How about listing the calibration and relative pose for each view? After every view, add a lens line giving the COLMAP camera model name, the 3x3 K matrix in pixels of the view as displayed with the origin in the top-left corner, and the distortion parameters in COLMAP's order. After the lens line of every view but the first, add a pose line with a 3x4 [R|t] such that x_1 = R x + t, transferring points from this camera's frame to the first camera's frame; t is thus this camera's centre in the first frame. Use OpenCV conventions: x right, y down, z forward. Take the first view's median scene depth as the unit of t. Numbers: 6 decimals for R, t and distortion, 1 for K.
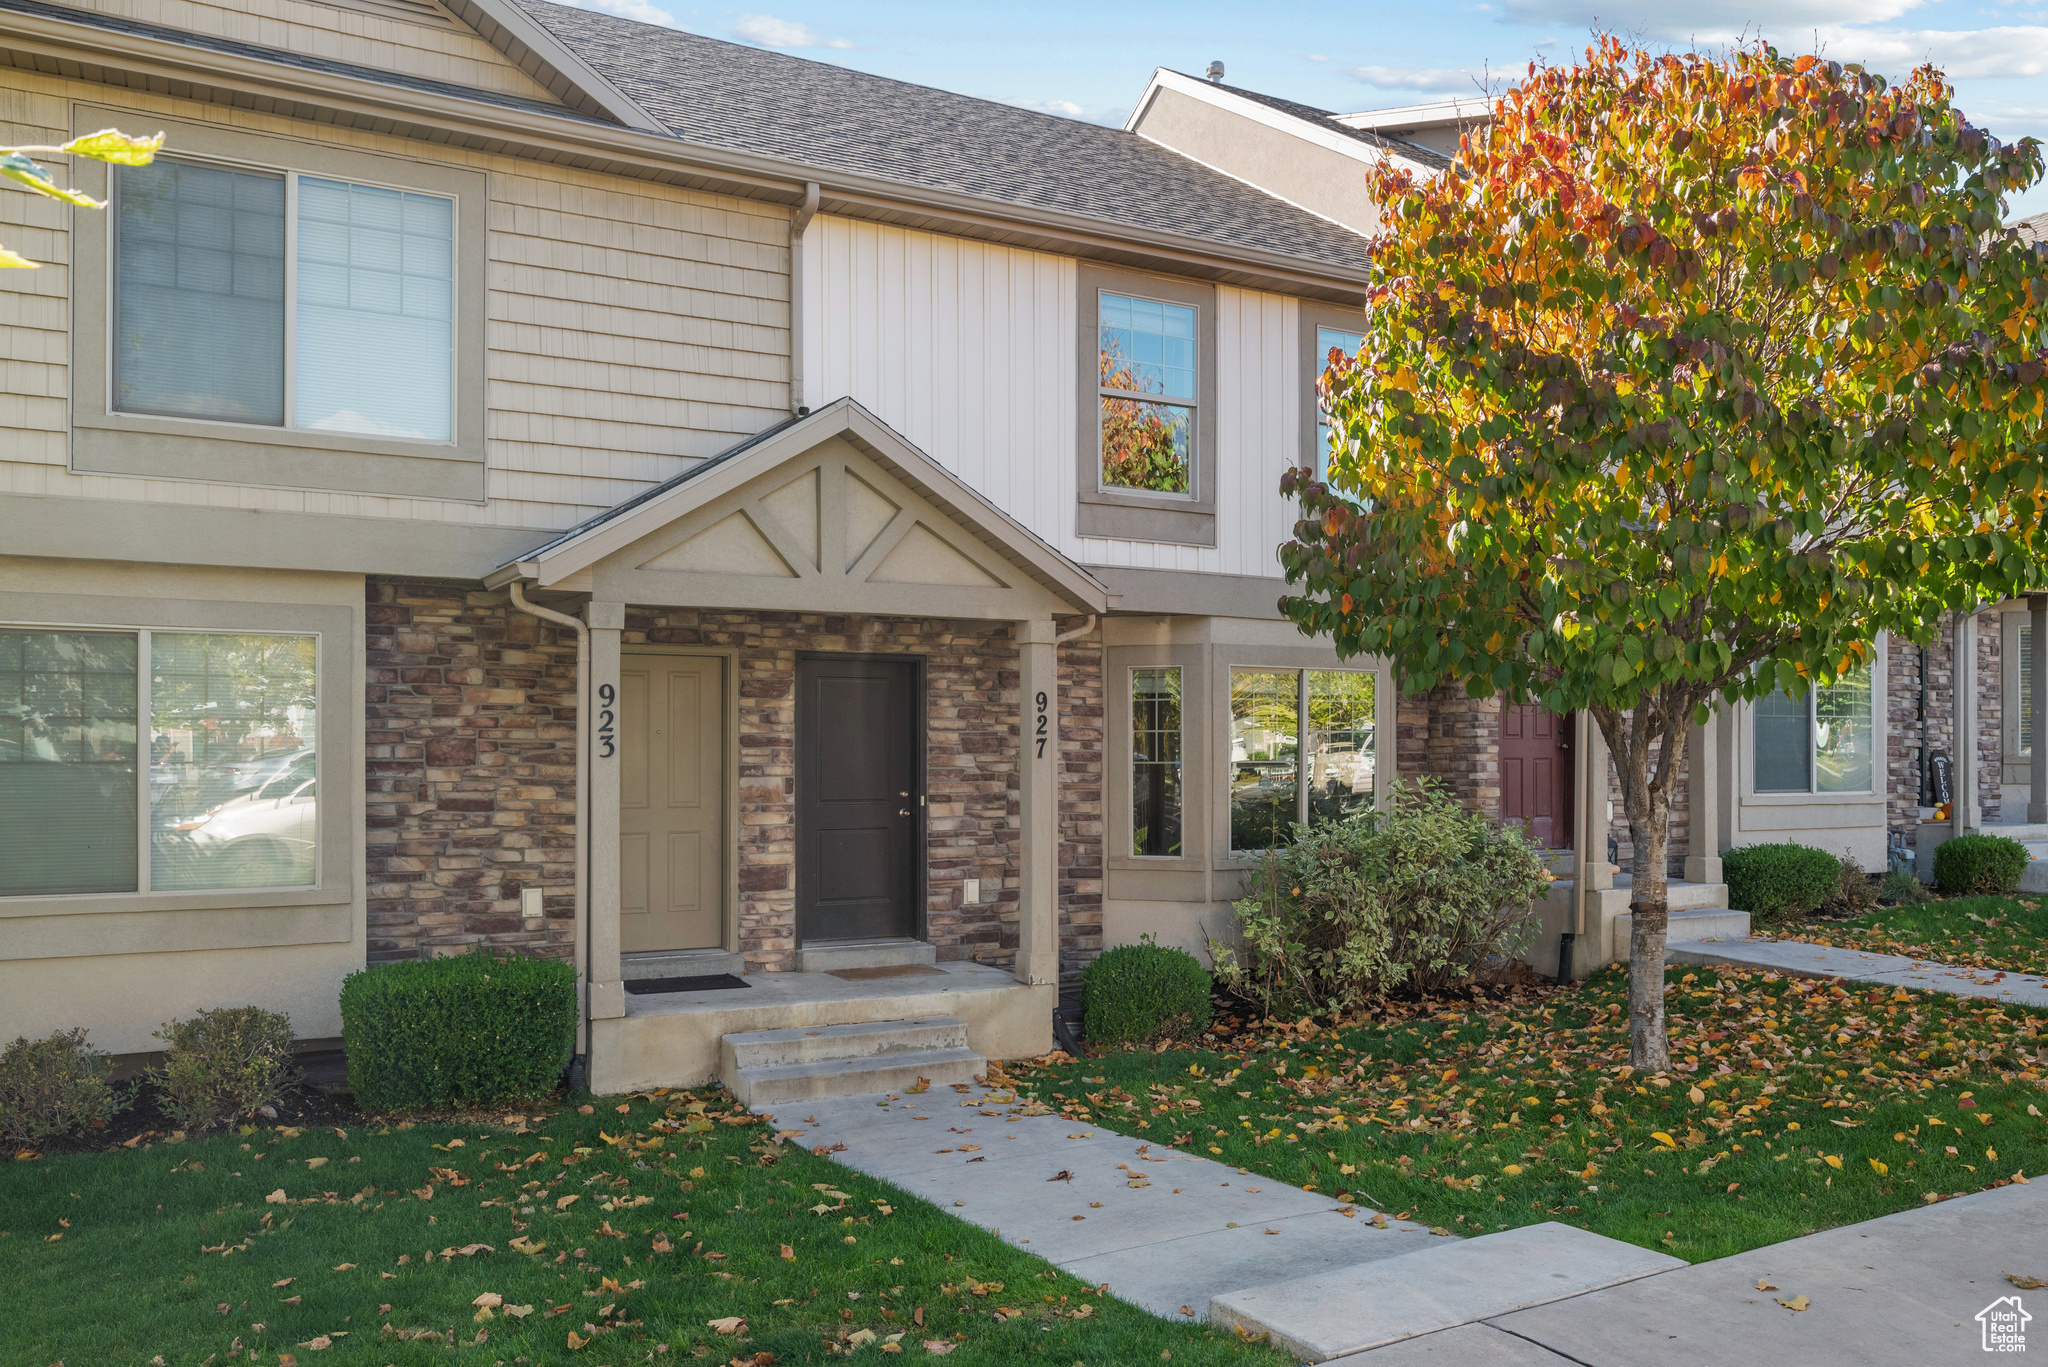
lens RADIAL K [[1537.7, 0, 1020.7], [0, 1537.7, 740.2], [0, 0, 1]] dist [0.005053, 0.001975]
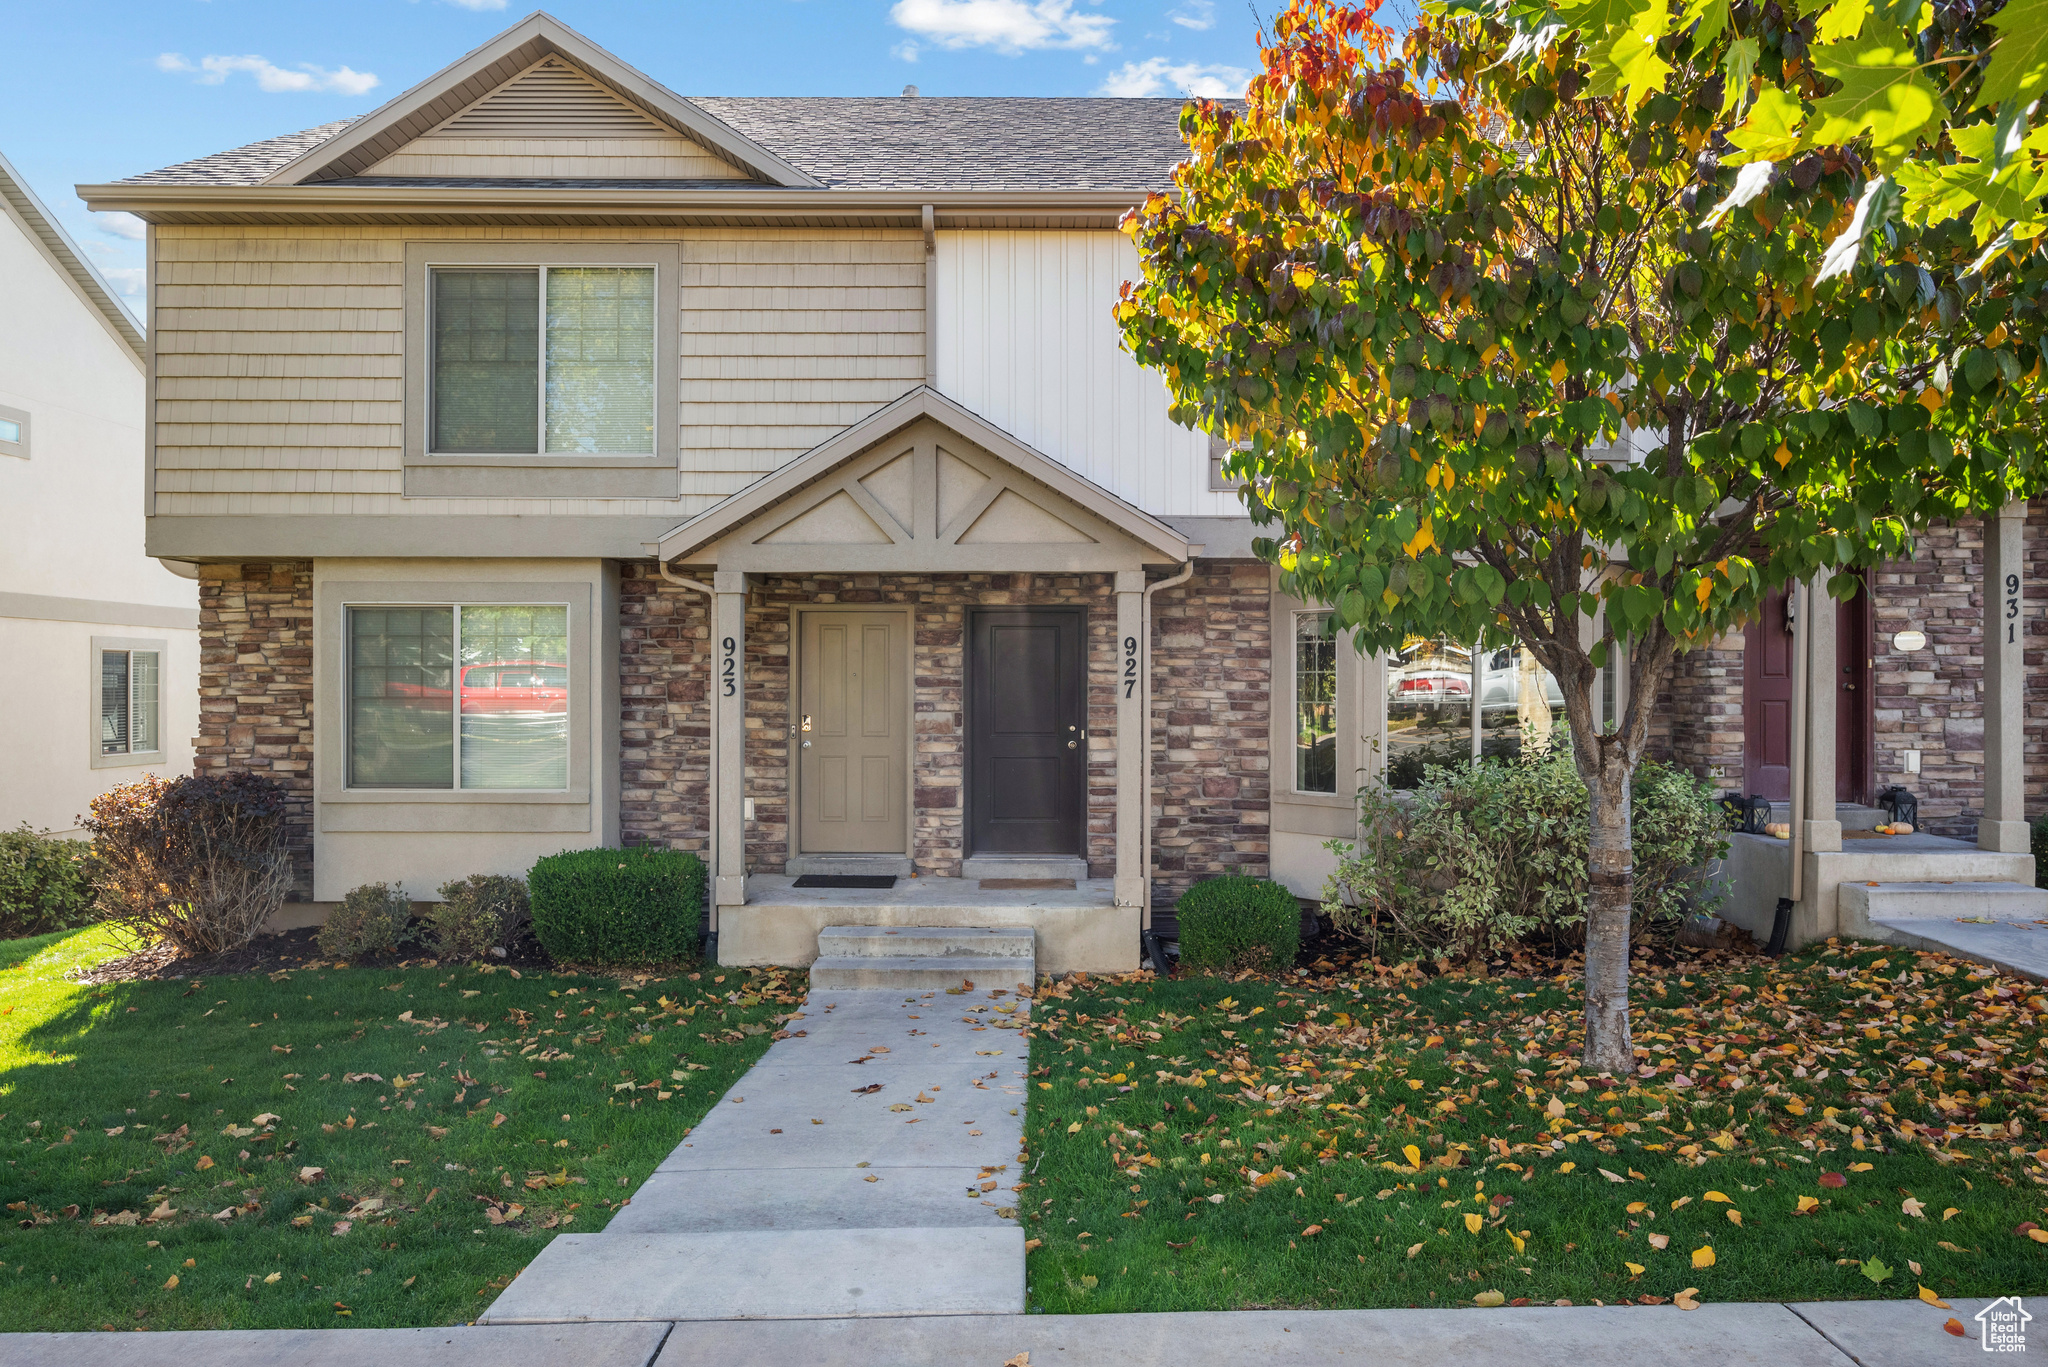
lens RADIAL K [[1242.8, 0, 1023.9], [0, 1242.8, 682.8], [0, 0, 1]] dist [-0.000971, -0.002542]
pose [[0.885051, 0.001209, -0.465492, 0.370119], [0.001604, 0.999983, 0.005648, -0.004458], [0.465490, -0.005746, 0.885034, 0.197155]]
